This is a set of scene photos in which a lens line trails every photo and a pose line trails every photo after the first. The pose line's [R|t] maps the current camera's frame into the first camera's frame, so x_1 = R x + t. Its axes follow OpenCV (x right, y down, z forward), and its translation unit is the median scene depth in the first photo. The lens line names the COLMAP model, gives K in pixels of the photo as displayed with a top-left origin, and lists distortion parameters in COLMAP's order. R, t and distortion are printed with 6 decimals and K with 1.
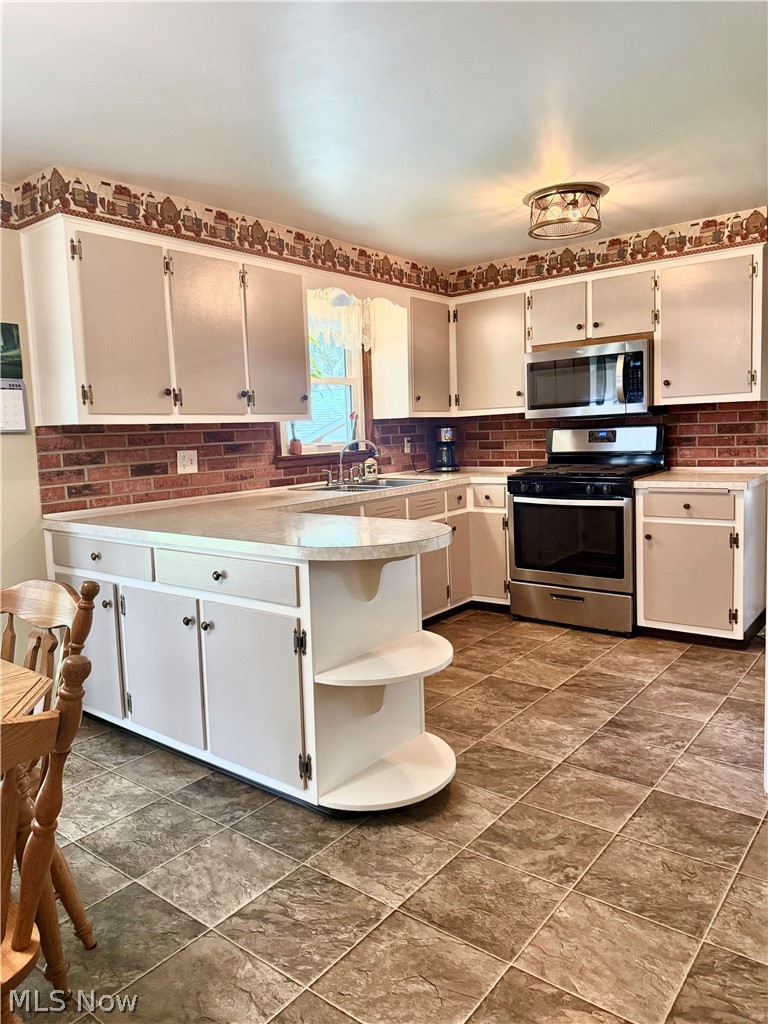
lens RADIAL K [[722.4, 0, 380.7], [0, 722.4, 507.2], [0, 0, 1]] dist [0.056829, -0.071144]
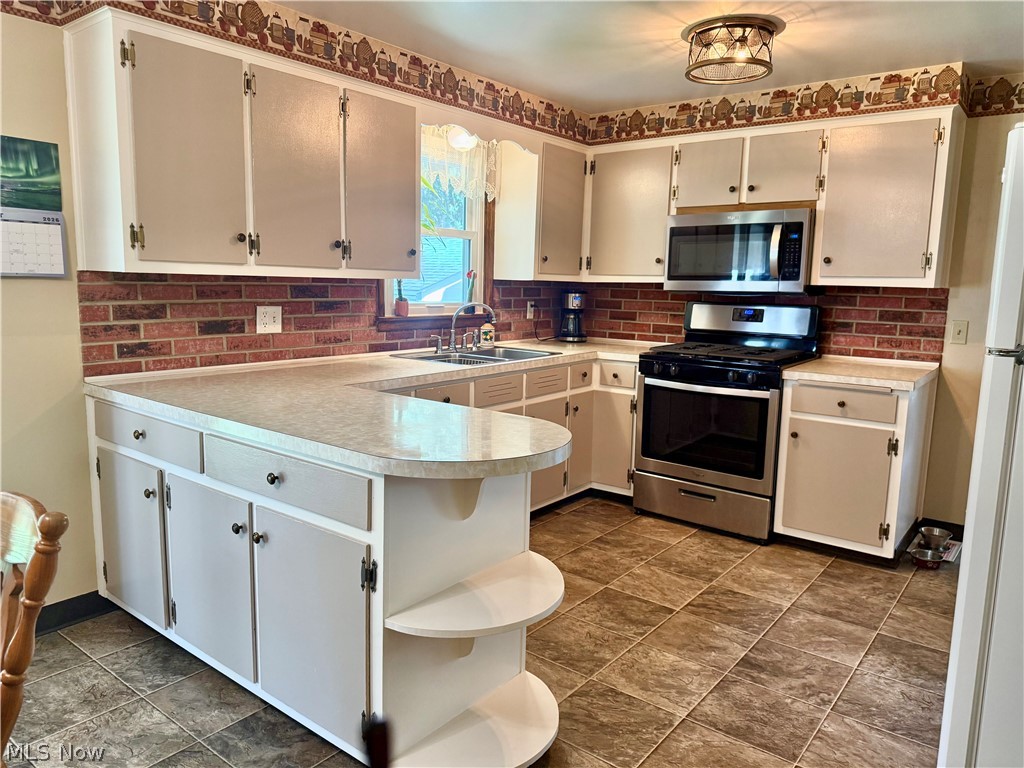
lens RADIAL K [[722.9, 0, 516.4], [0, 722.9, 390.6], [0, 0, 1]] dist [0.030169, -0.031026]
pose [[0.998157, 0.058114, 0.017450, 0.013713], [-0.058850, 0.997244, 0.045168, -0.035581], [-0.014777, -0.046112, 0.998827, 0.139125]]
